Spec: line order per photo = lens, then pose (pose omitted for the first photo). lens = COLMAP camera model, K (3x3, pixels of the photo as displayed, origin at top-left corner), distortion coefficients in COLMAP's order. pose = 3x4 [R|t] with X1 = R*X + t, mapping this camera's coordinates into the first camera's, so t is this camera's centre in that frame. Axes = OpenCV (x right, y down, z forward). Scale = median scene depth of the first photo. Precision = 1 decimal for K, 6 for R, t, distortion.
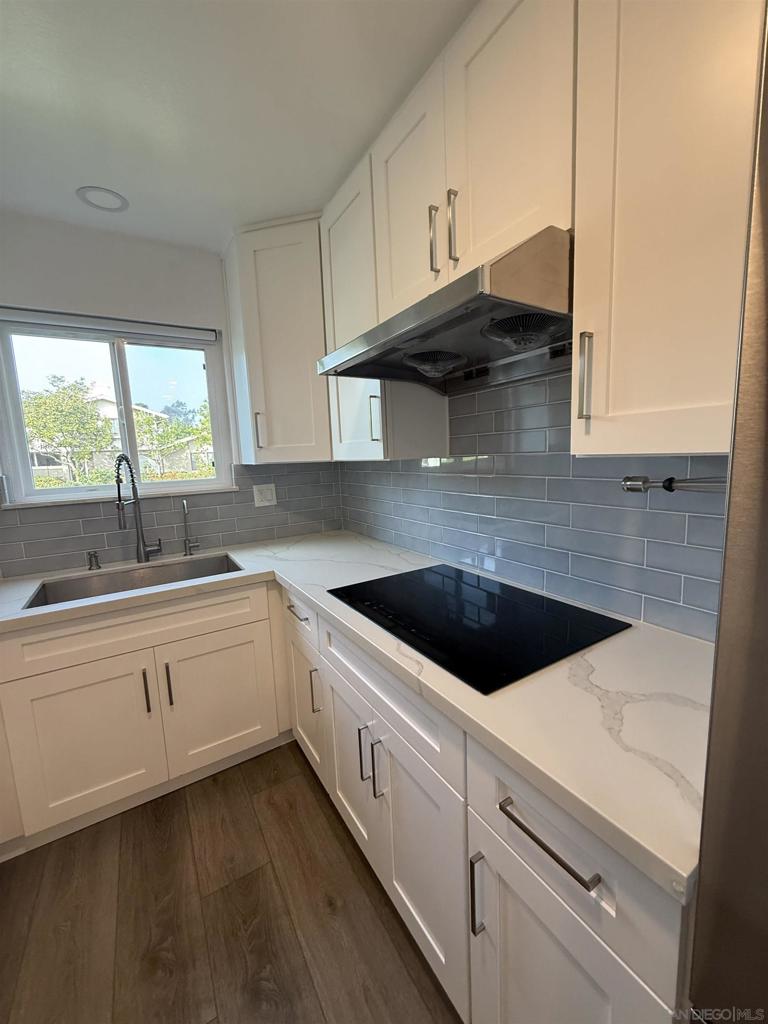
lens RADIAL K [[411.1, 0, 379.2], [0, 411.1, 517.4], [0, 0, 1]] dist [-0.002637, 0.000055]
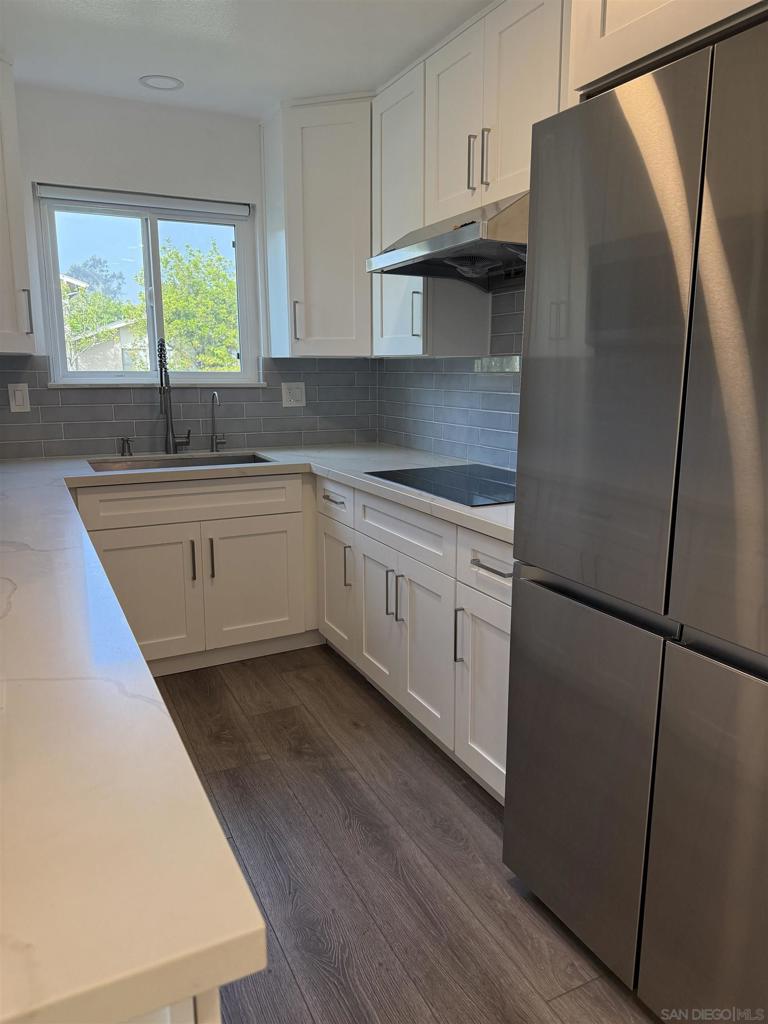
lens RADIAL K [[717.7, 0, 385.6], [0, 717.7, 519.2], [0, 0, 1]] dist [0.049648, -0.027241]
pose [[0.996256, 0.055907, -0.065943, 0.056226], [-0.051993, 0.996864, 0.059656, 0.160494], [0.069072, -0.056004, 0.996038, -0.791820]]
